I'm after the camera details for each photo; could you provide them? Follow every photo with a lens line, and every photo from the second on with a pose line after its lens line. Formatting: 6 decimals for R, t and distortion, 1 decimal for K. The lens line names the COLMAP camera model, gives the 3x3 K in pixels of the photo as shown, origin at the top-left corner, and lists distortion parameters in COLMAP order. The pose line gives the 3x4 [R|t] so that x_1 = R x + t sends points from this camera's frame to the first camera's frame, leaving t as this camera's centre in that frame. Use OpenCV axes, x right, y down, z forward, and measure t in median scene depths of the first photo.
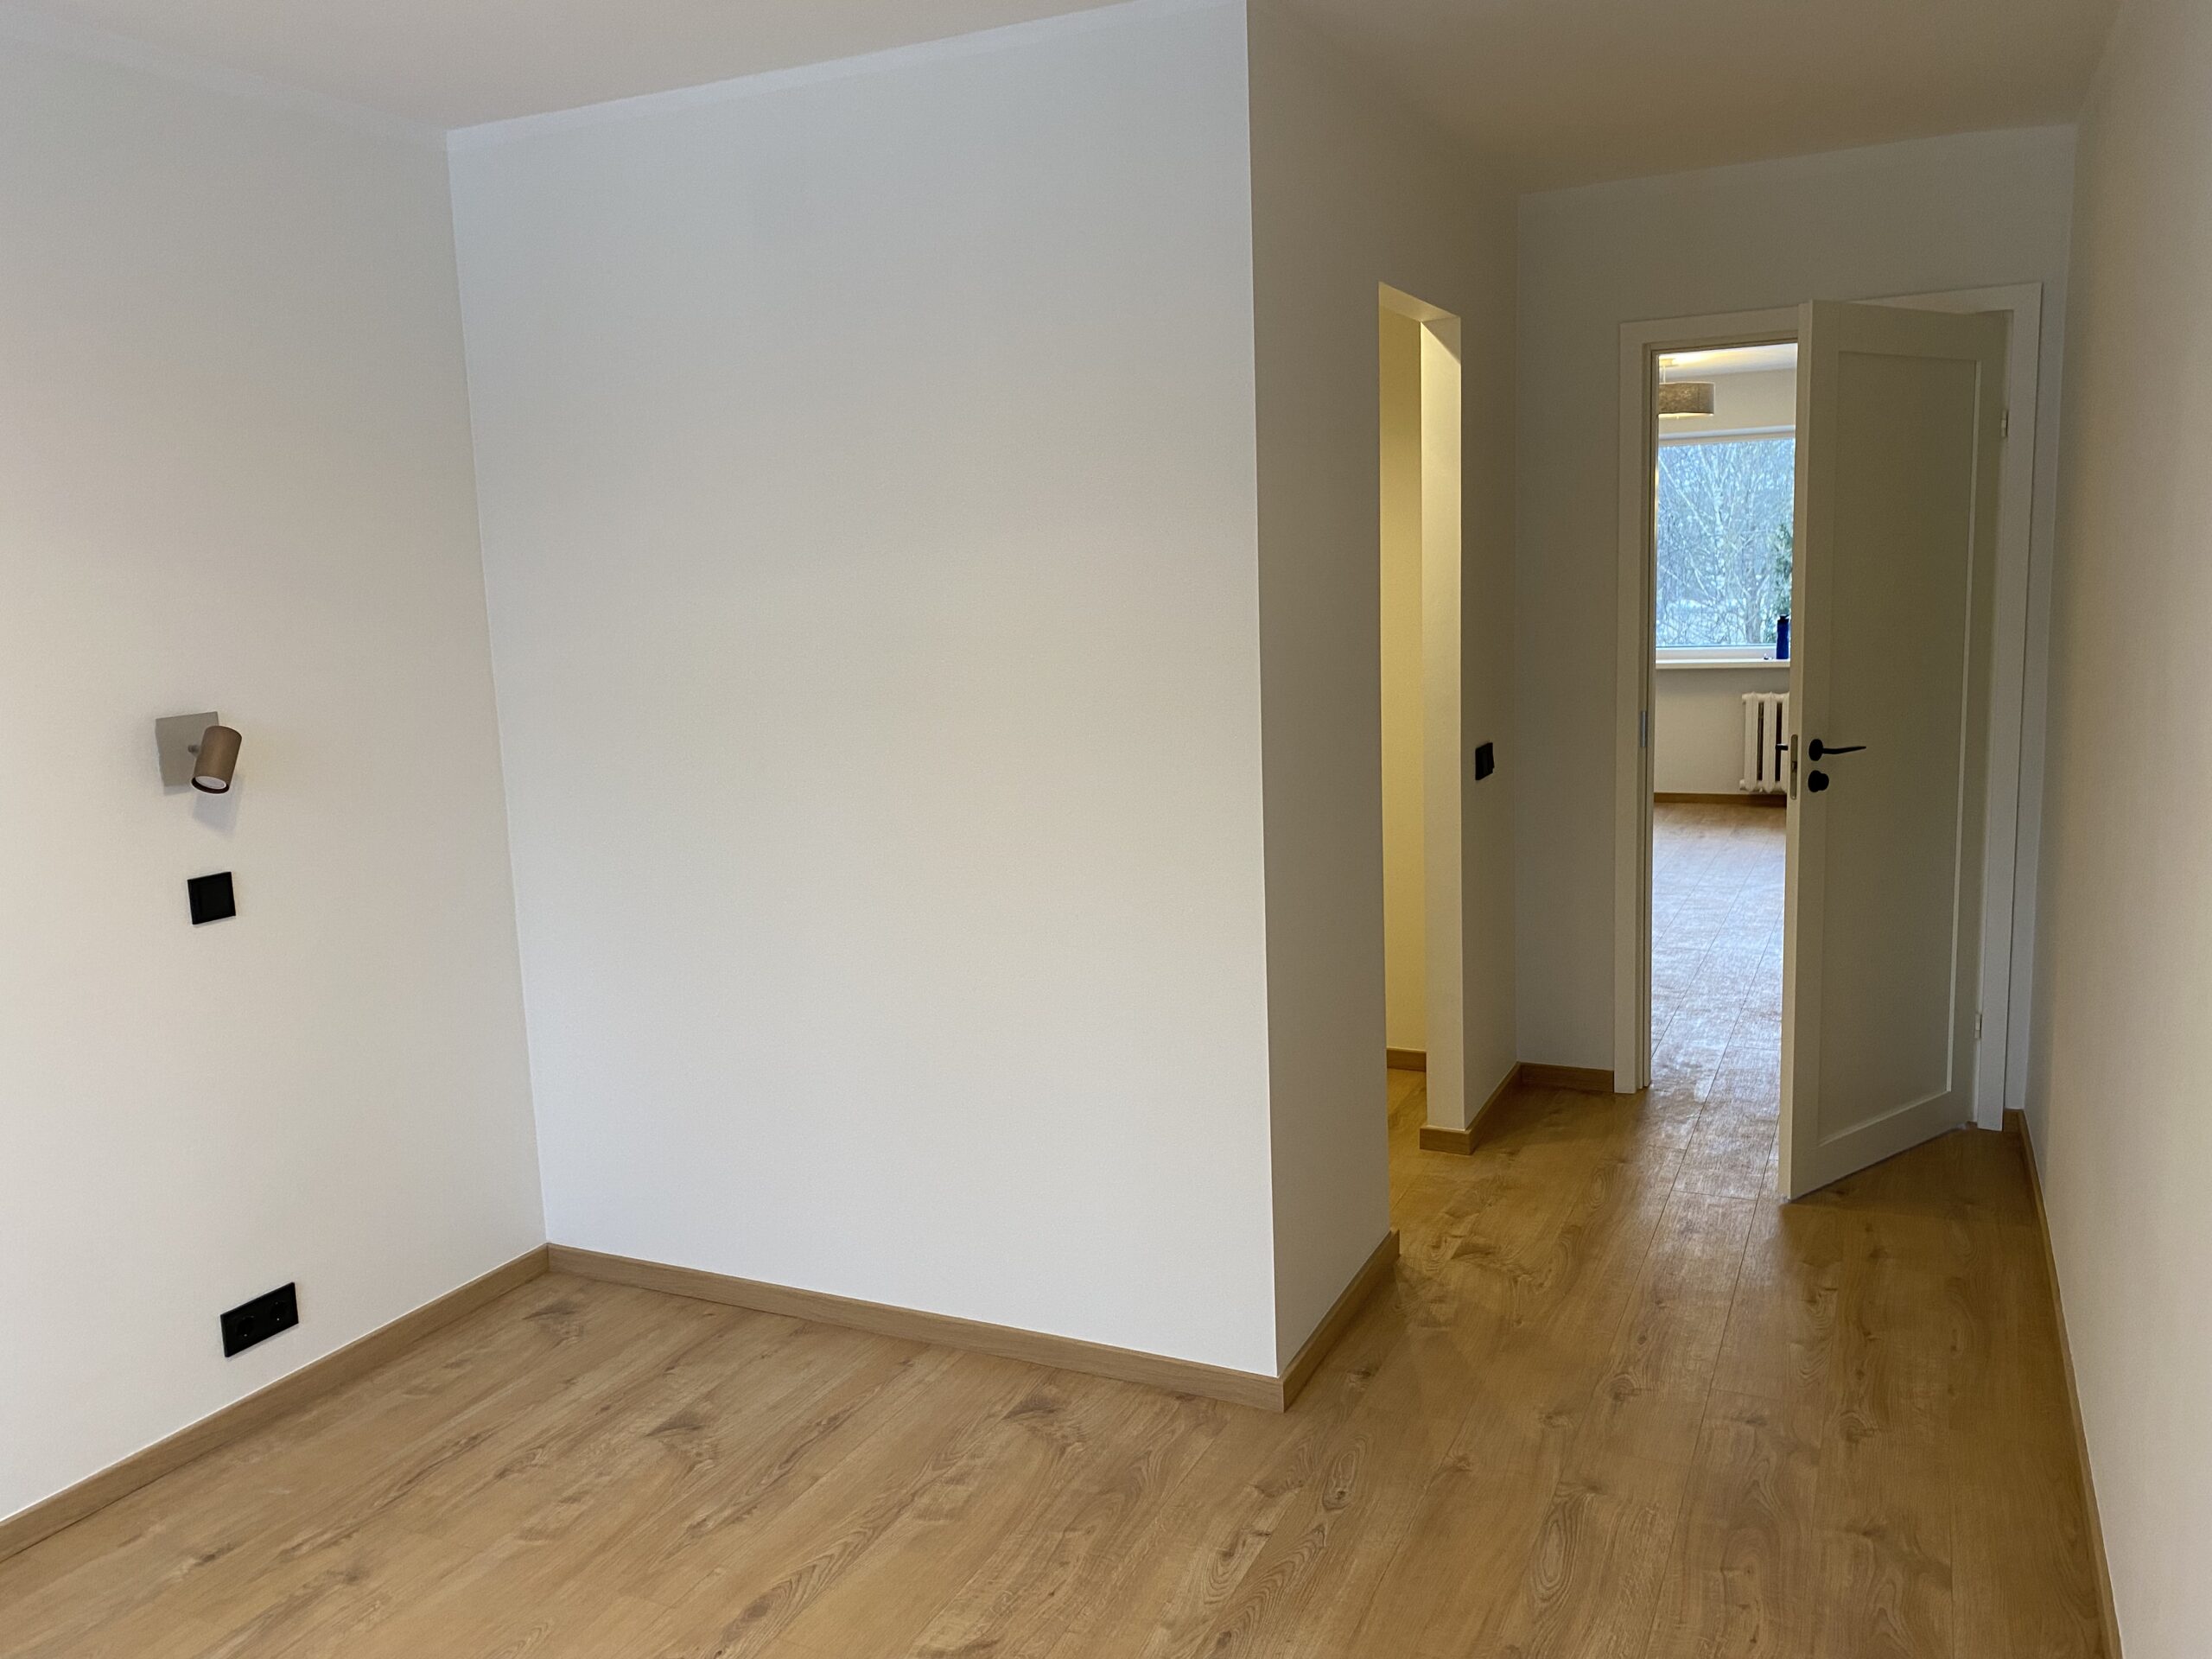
lens RADIAL K [[1678.9, 0, 1100.8], [0, 1678.9, 831.5], [0, 0, 1]] dist [0.008348, 0.003607]
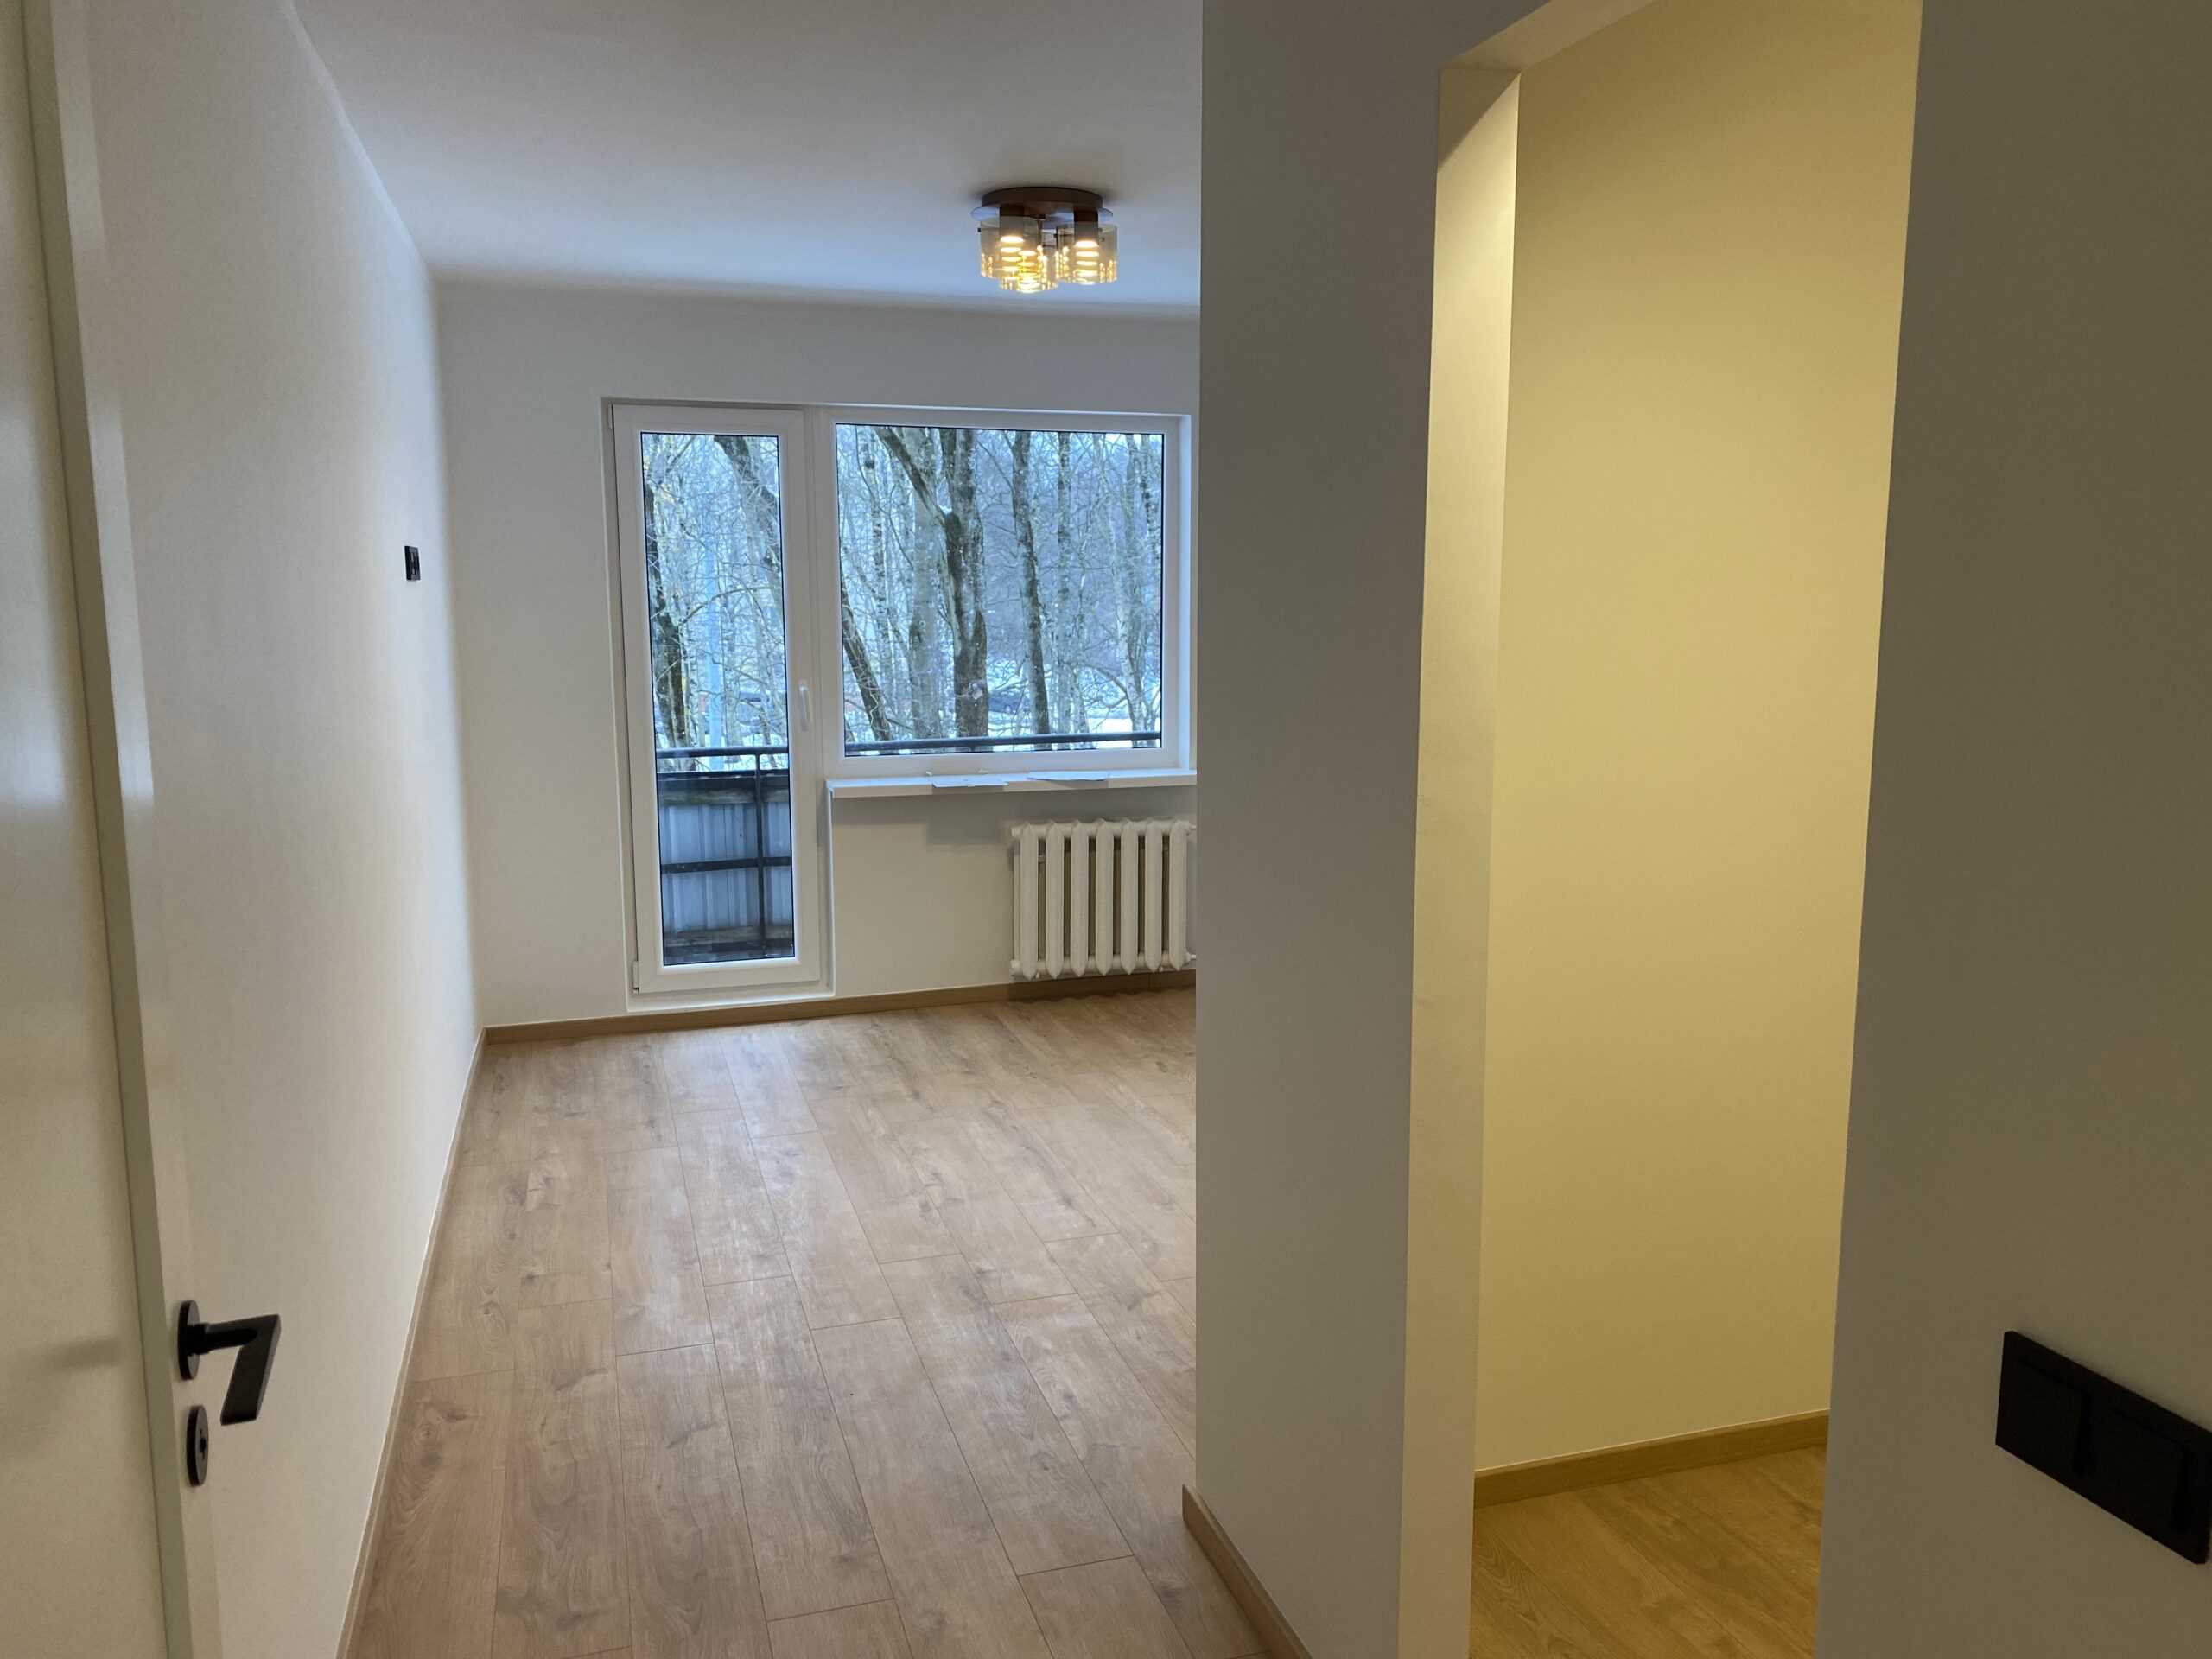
lens RADIAL K [[1678.9, 0, 1101.5], [0, 1678.9, 822.9], [0, 0, 1]] dist [0.008348, 0.003607]
pose [[-0.730909, 0.158168, -0.663893, 0.818085], [-0.089813, 0.942021, 0.323310, -0.356234], [0.676539, 0.295936, -0.674327, 1.752241]]
